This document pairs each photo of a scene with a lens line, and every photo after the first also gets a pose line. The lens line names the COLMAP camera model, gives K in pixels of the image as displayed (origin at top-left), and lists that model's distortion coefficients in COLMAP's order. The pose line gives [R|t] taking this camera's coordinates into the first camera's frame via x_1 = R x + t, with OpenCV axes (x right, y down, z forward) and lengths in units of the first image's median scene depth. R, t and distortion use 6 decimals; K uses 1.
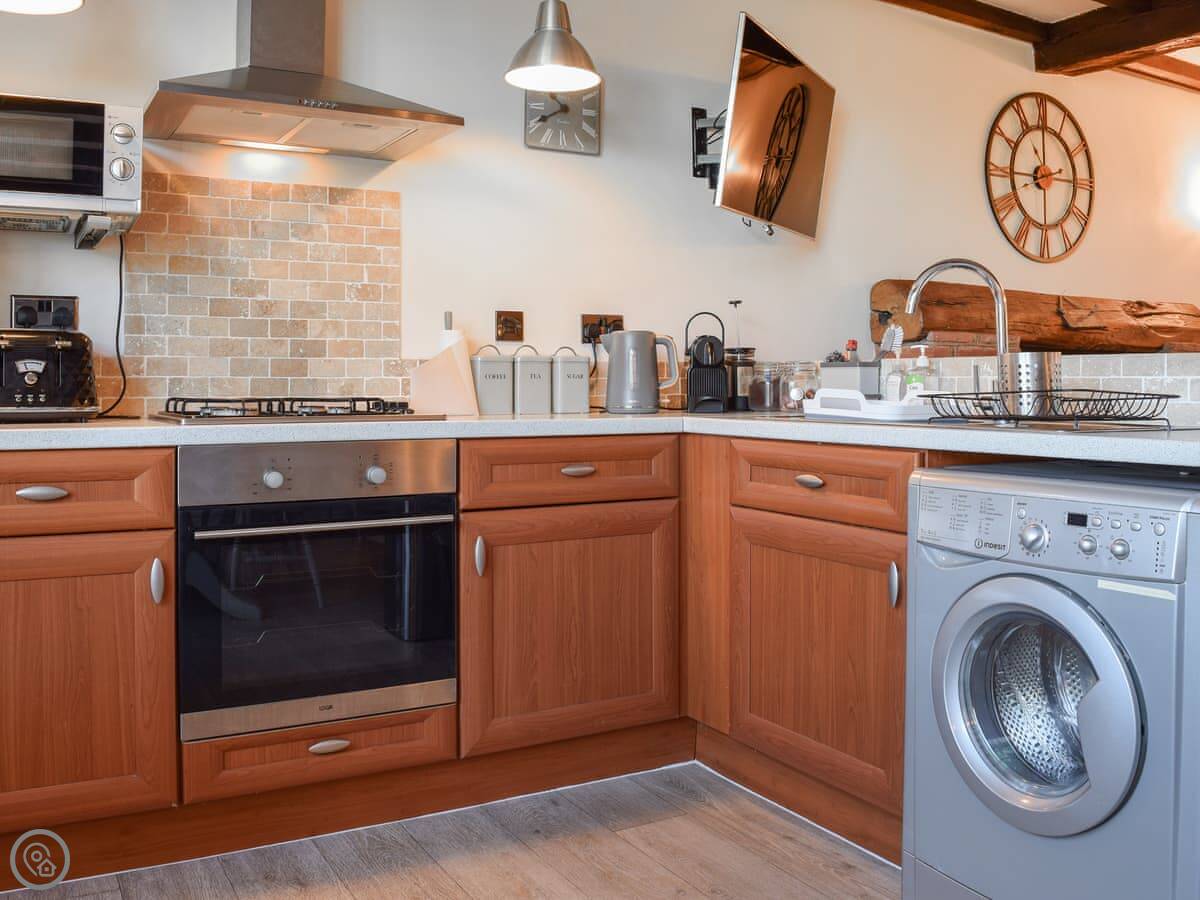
lens RADIAL K [[1061.5, 0, 595.8], [0, 1061.5, 382.9], [0, 0, 1]] dist [-0.094739, 0.017480]
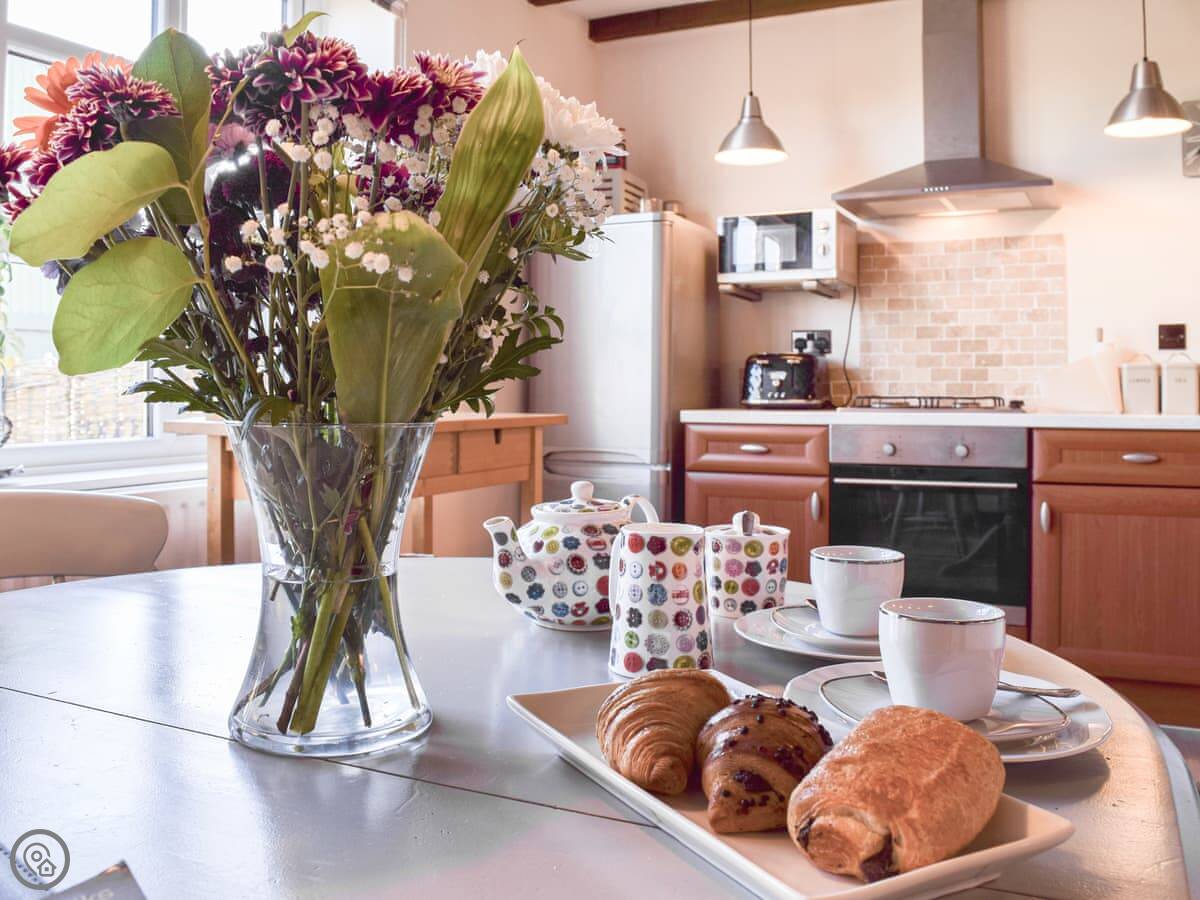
lens RADIAL K [[1061.5, 0, 595.8], [0, 1061.5, 382.9], [0, 0, 1]] dist [-0.094739, 0.017480]
pose [[0.555113, -0.003272, -0.831769, 0.578621], [-0.001898, 0.999985, -0.005200, 0.004122], [0.831773, 0.004465, 0.555098, -0.155792]]
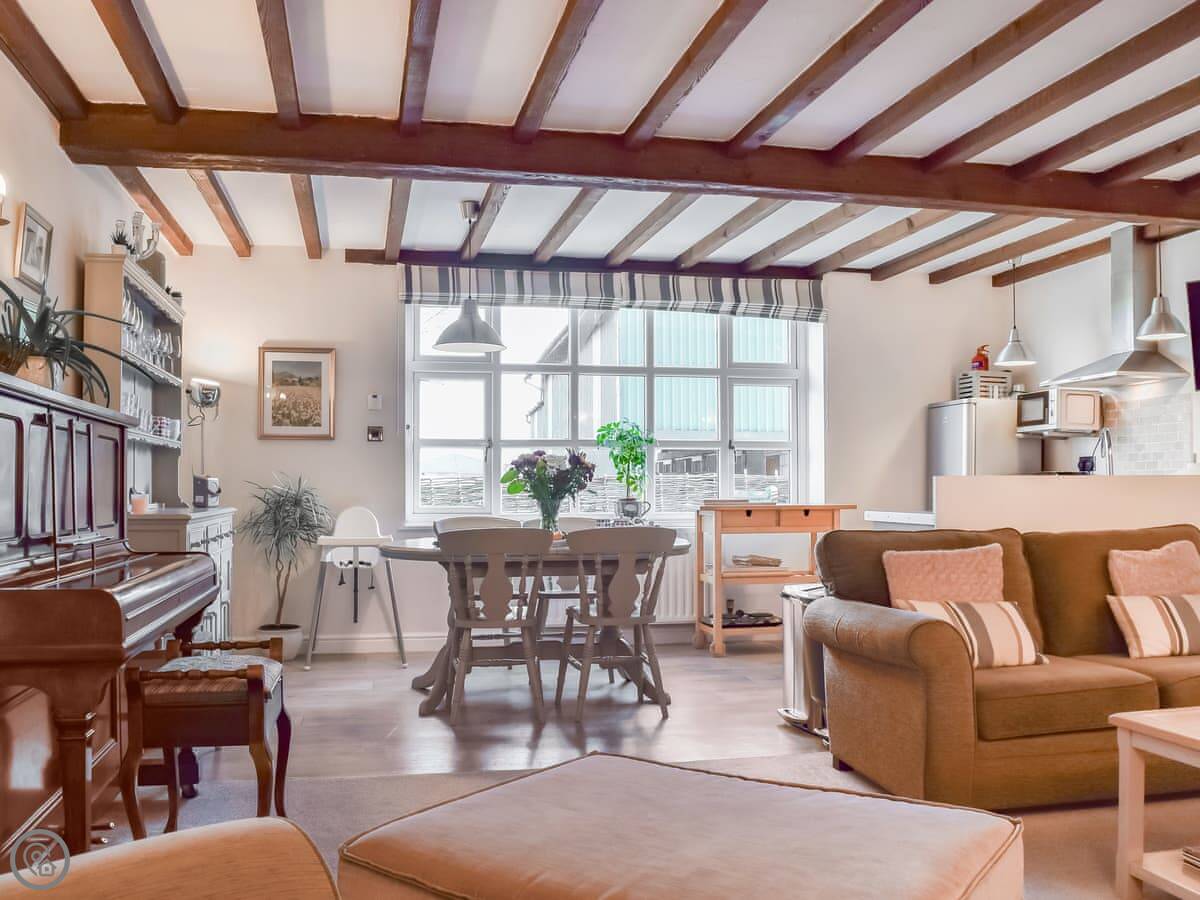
lens RADIAL K [[1083.0, 0, 593.6], [0, 1083.0, 476.2], [0, 0, 1]] dist [-0.127116, 0.072651]
pose [[-0.309187, -0.015536, -0.950874, 2.185474], [0.004836, 0.999828, -0.017909, 0.004197], [0.950989, -0.010136, -0.309058, 0.597030]]
